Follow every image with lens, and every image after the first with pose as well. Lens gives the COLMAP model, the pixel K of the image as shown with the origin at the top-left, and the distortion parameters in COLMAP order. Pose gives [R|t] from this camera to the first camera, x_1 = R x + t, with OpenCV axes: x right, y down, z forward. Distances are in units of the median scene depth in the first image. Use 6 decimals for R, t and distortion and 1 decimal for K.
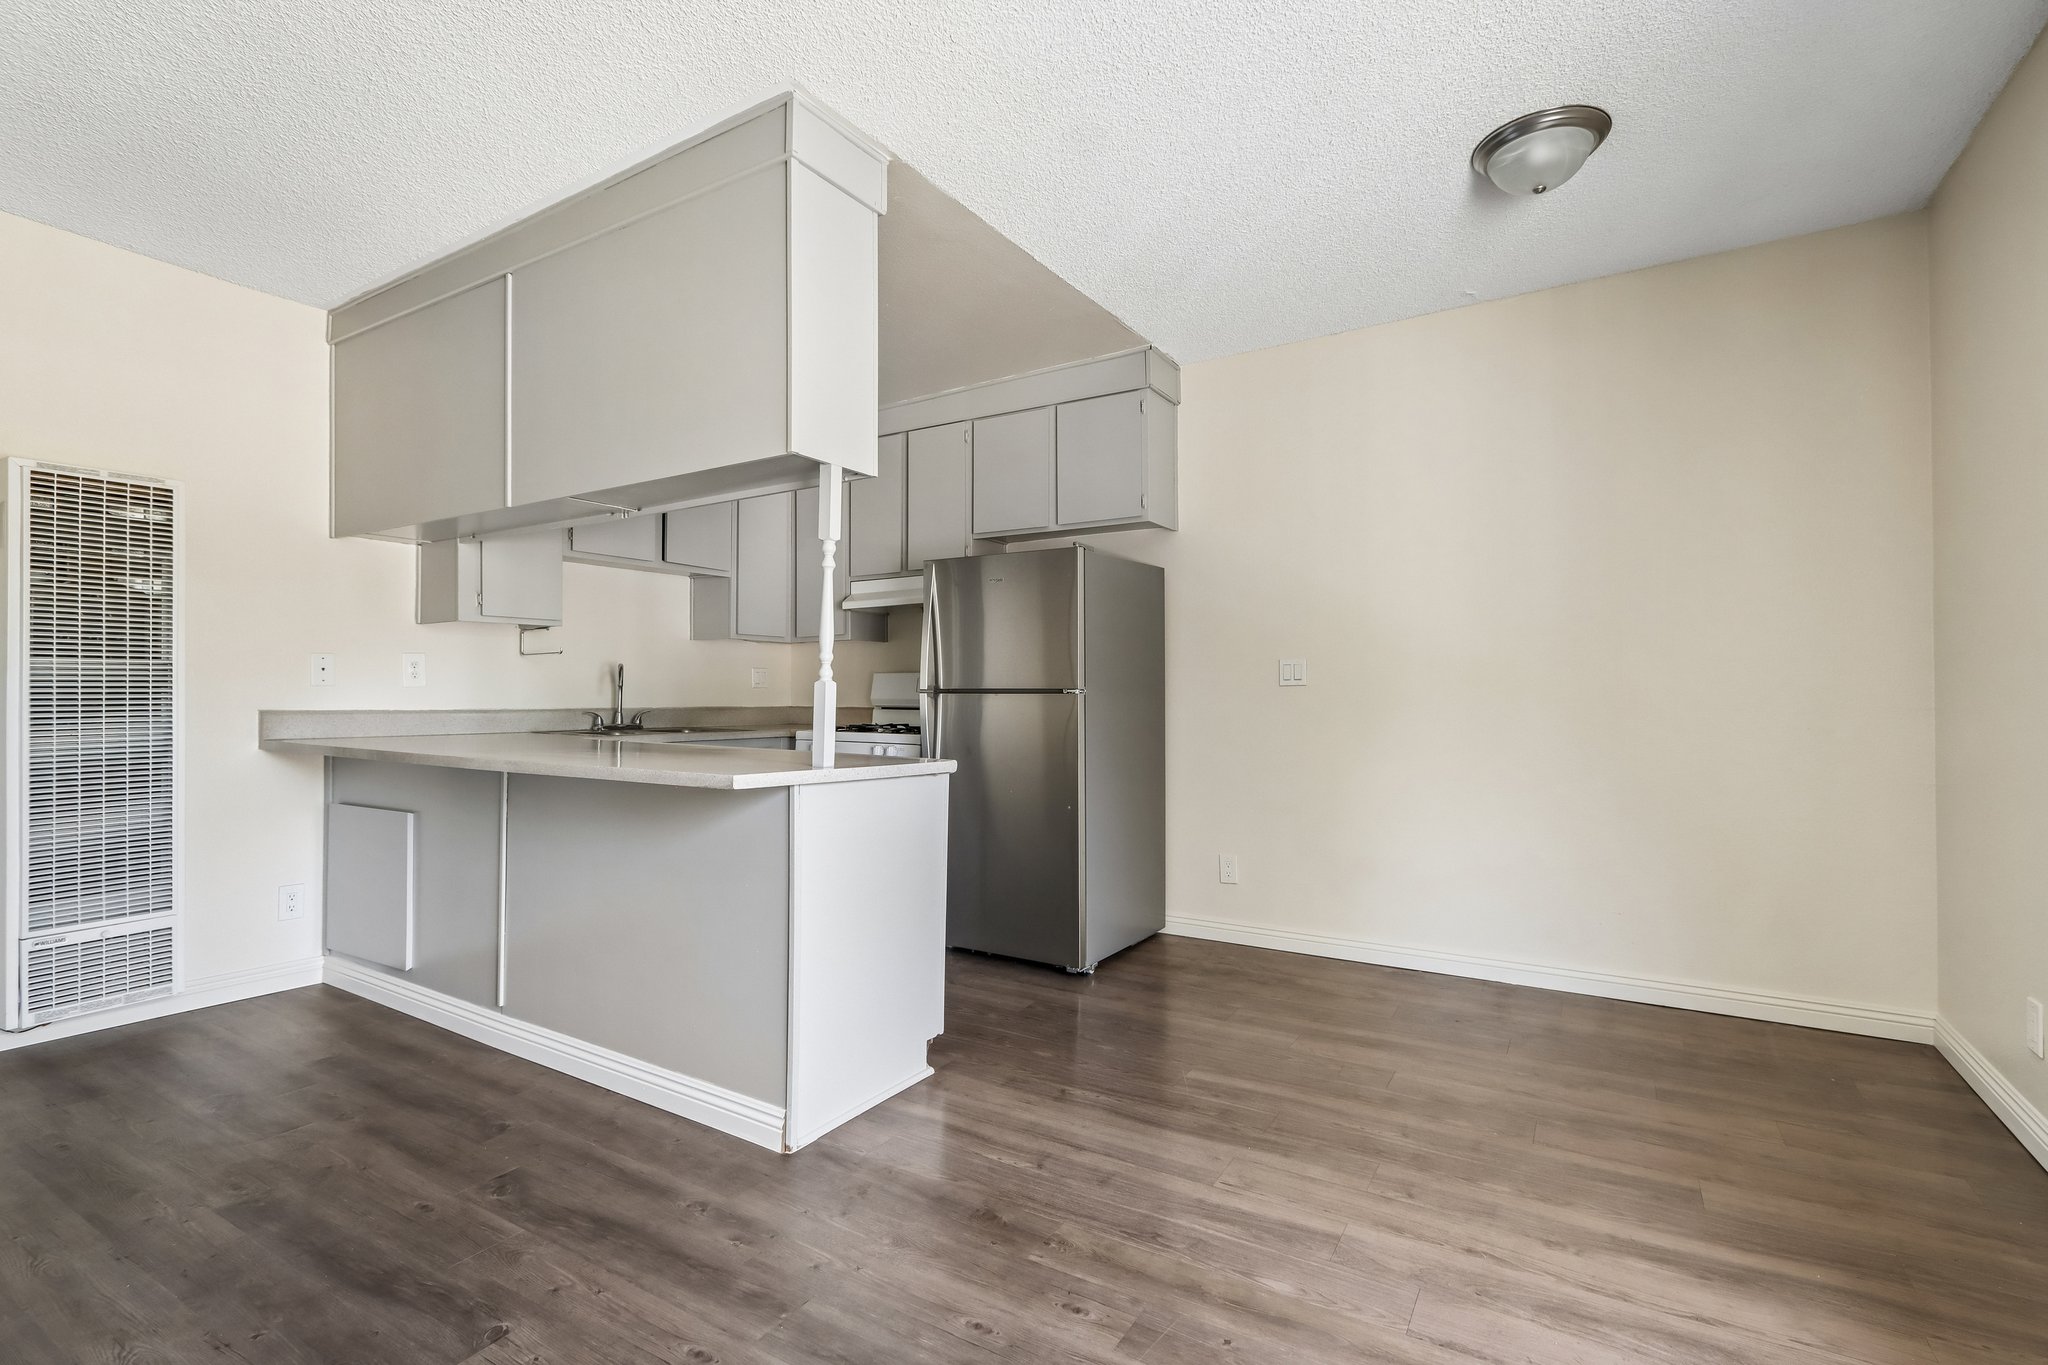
lens RADIAL K [[961.6, 0, 1014.8], [0, 961.6, 686.2], [0, 0, 1]] dist [0.002532, 0.000919]
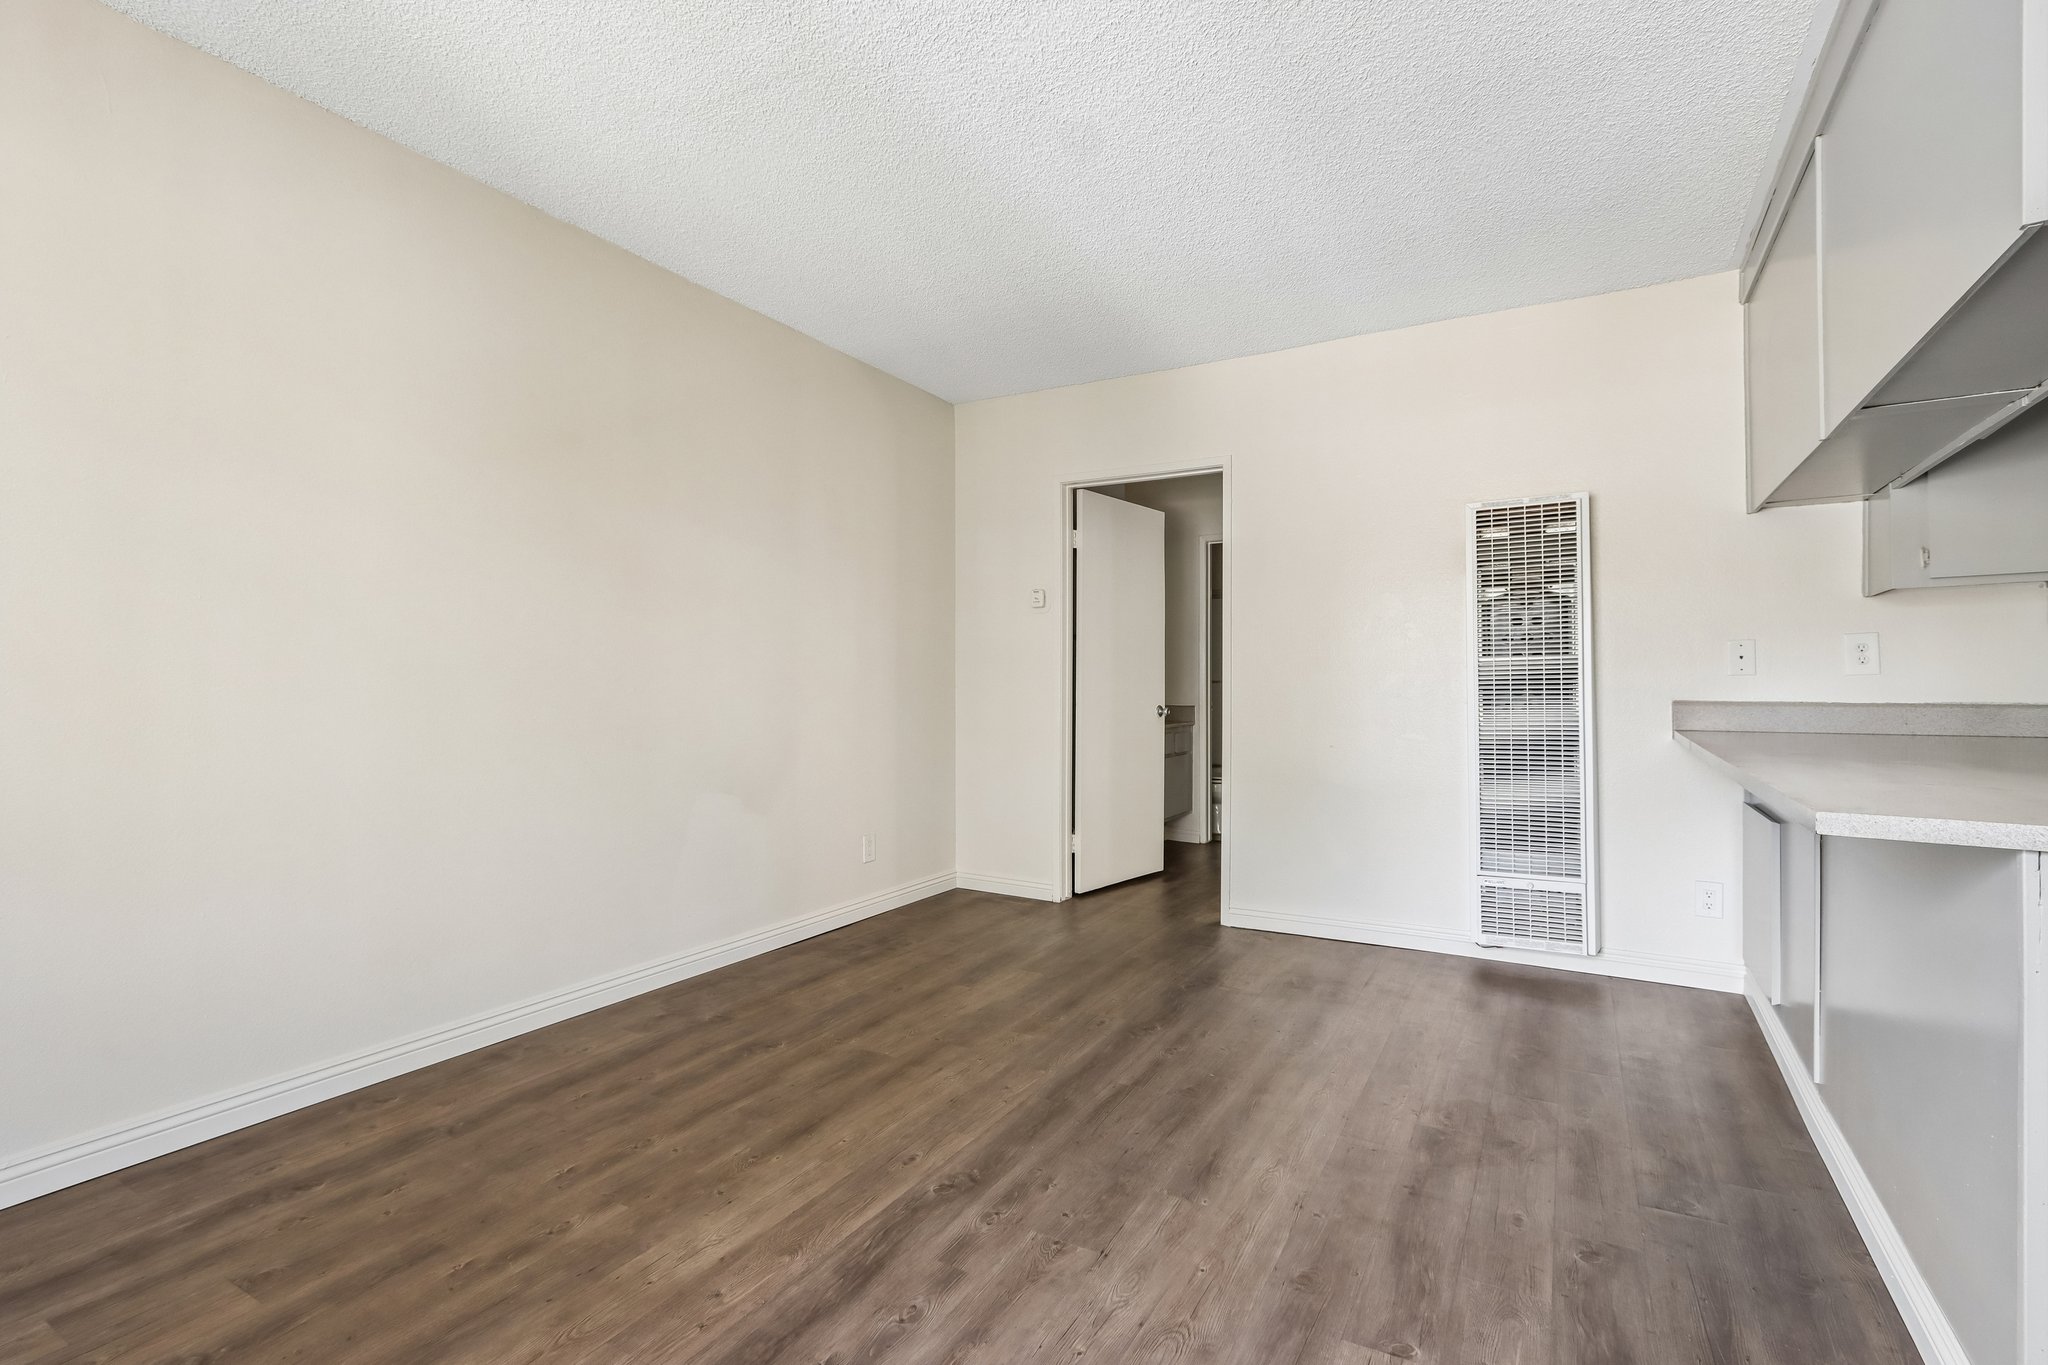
lens RADIAL K [[961.6, 0, 1014.8], [0, 961.6, 686.2], [0, 0, 1]] dist [0.002532, 0.000919]
pose [[0.023517, -0.004589, -0.999713, 0.221996], [0.014960, 0.999879, -0.004238, 0.004913], [0.999612, -0.014856, 0.023582, 0.323198]]
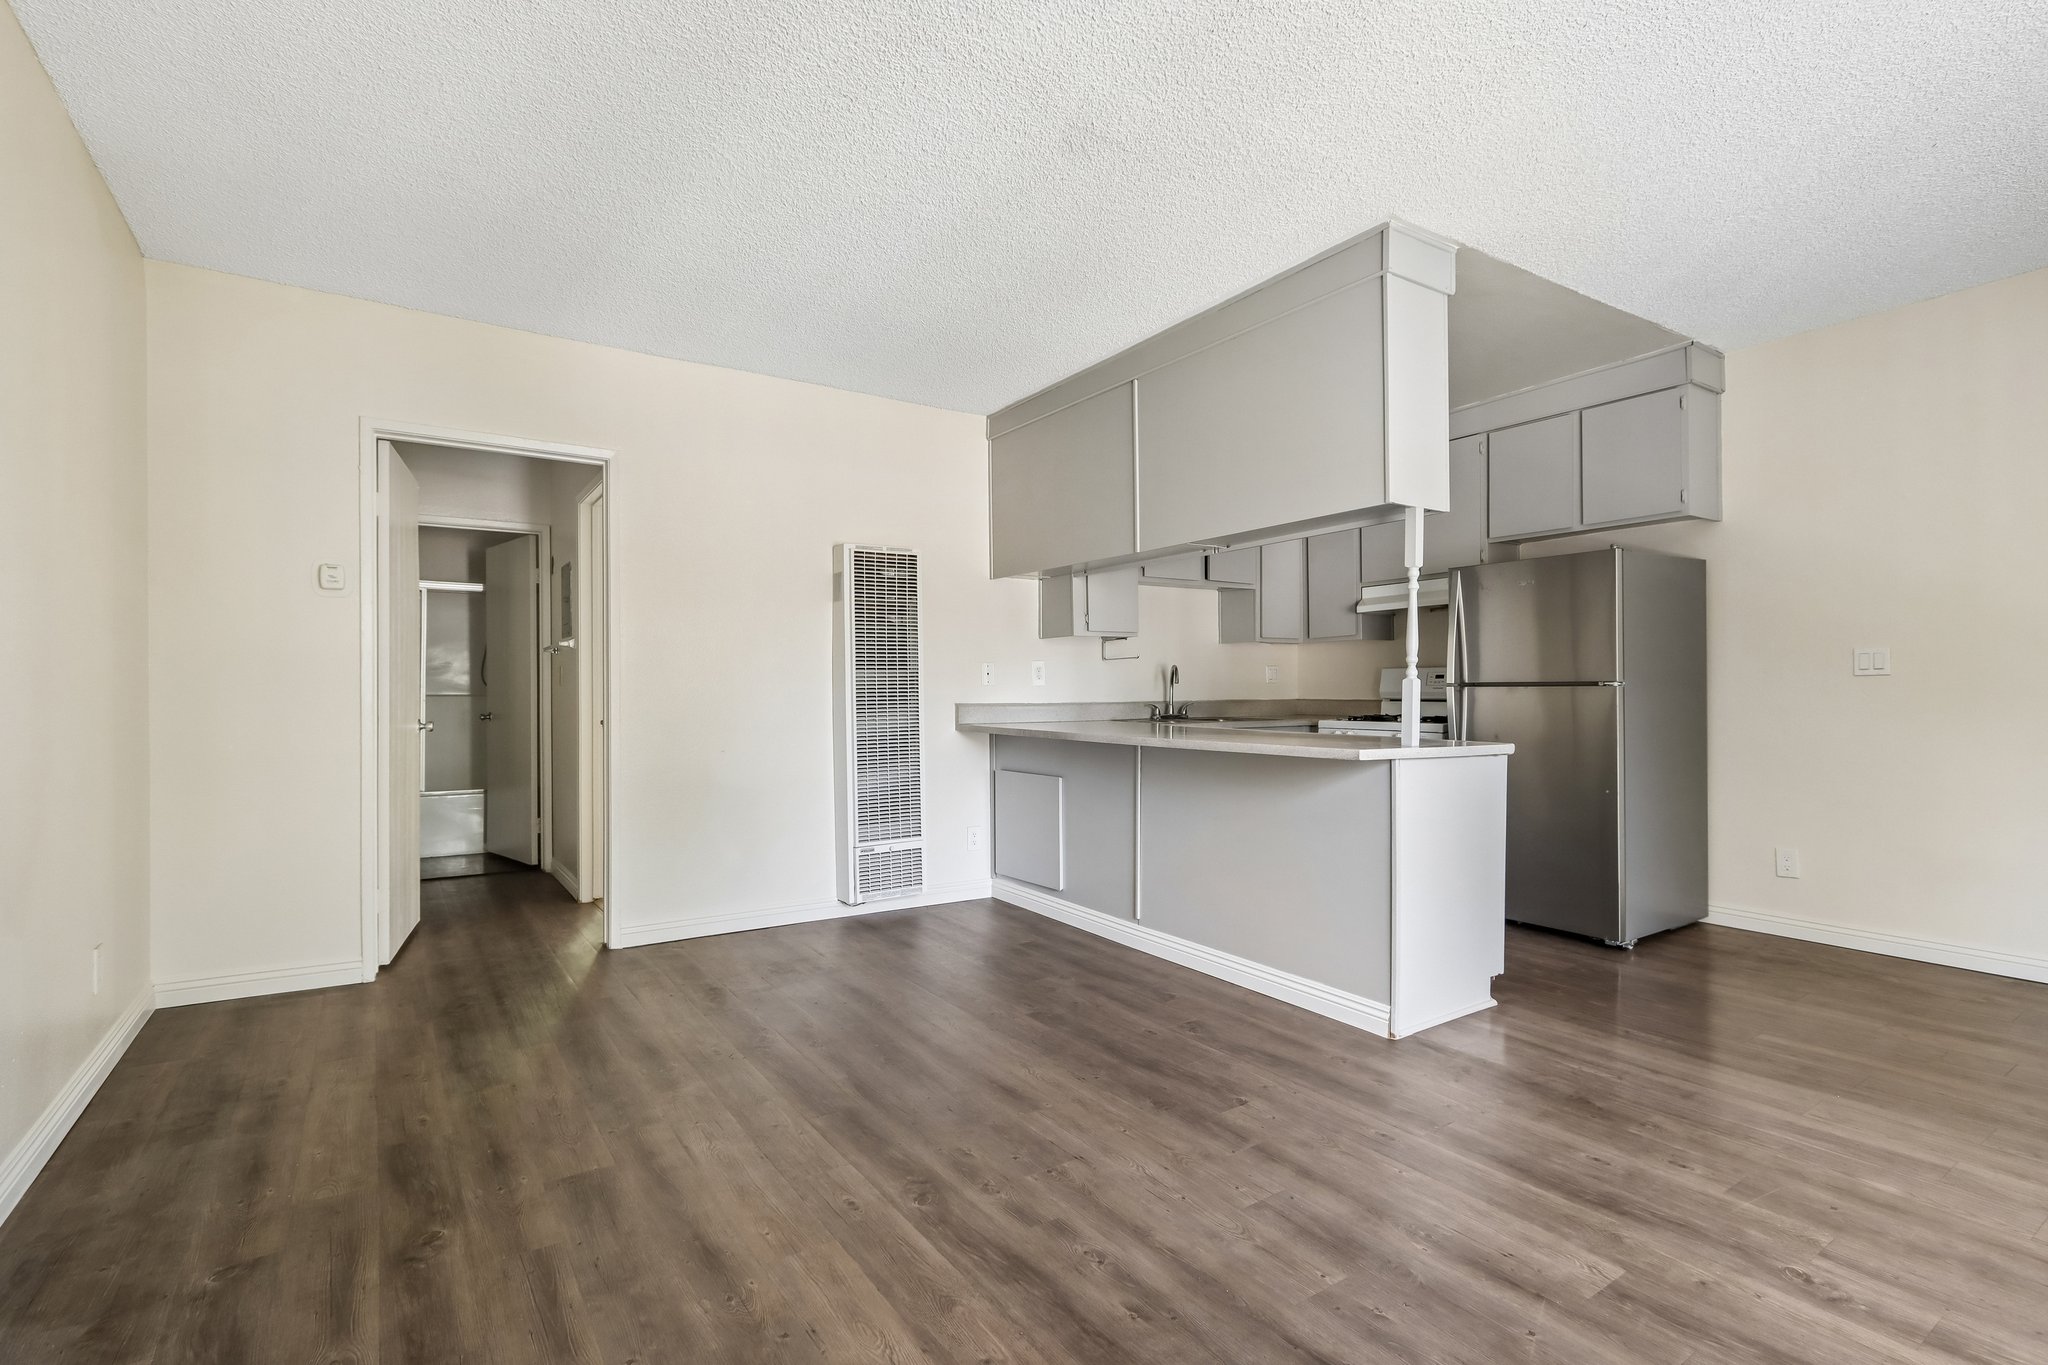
lens RADIAL K [[961.0, 0, 1018.3], [0, 961.0, 696.6], [0, 0, 1]] dist [0.003348, 0.001445]
pose [[0.911098, -0.005584, -0.412152, -0.118257], [0.012961, 0.999802, 0.015106, -0.006174], [0.411986, -0.019105, 0.910990, -0.296884]]
